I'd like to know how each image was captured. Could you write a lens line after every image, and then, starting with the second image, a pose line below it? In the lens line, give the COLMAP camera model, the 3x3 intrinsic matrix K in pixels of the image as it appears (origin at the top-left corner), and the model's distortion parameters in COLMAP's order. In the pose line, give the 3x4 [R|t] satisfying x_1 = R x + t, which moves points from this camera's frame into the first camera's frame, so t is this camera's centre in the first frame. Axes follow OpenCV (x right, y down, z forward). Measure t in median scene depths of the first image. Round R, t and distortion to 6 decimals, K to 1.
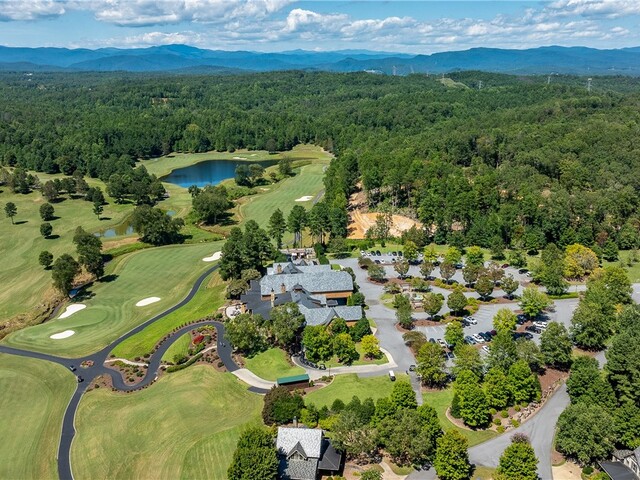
lens RADIAL K [[625.2, 0, 321.0], [0, 625.2, 238.0], [0, 0, 1]] dist [0.000121, 0.000000]
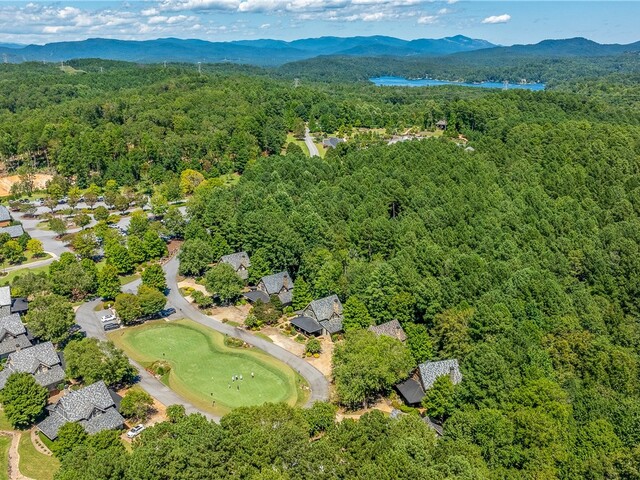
lens RADIAL K [[625.2, 0, 320.6], [0, 625.2, 242.0], [0, 0, 1]] dist [0.000121, 0.000000]
pose [[0.844017, -0.149917, 0.514937, -0.044197], [0.140555, 0.988409, 0.057384, 0.090319], [-0.517571, 0.023943, 0.855305, -0.201208]]
